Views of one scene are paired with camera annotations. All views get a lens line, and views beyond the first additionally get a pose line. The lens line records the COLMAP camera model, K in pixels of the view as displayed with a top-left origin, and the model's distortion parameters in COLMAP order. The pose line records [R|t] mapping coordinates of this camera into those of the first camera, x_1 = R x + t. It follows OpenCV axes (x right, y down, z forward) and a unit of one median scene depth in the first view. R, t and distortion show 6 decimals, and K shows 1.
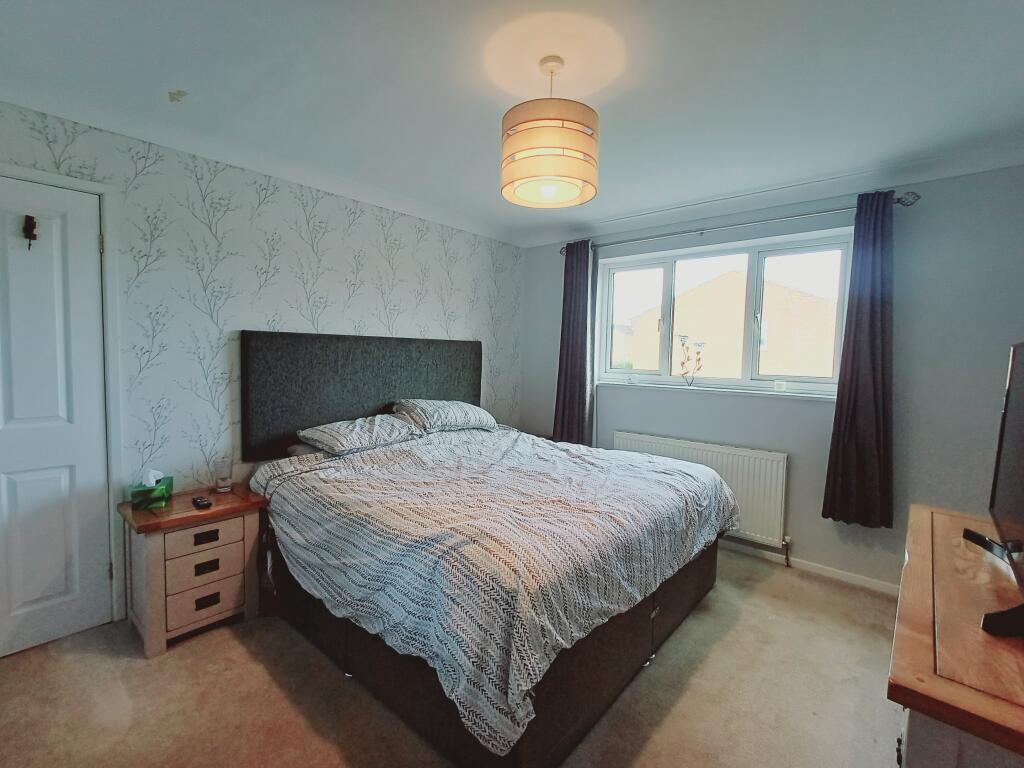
lens RADIAL K [[466.3, 0, 513.6], [0, 466.3, 383.5], [0, 0, 1]] dist [0.001543, 0.002314]
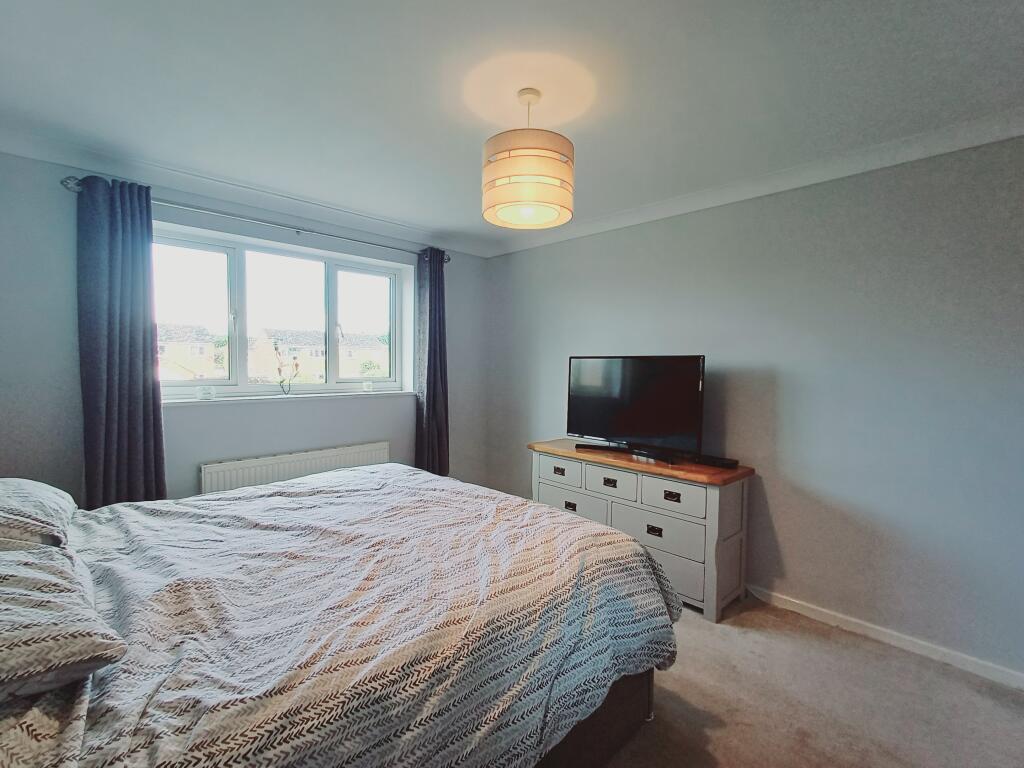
lens RADIAL K [[466.3, 0, 514.4], [0, 466.3, 386.0], [0, 0, 1]] dist [0.001543, 0.002314]
pose [[0.079833, -0.070255, 0.994329, -0.533487], [0.057037, 0.996201, 0.065808, -0.049699], [-0.995175, 0.051460, 0.083537, 0.510791]]
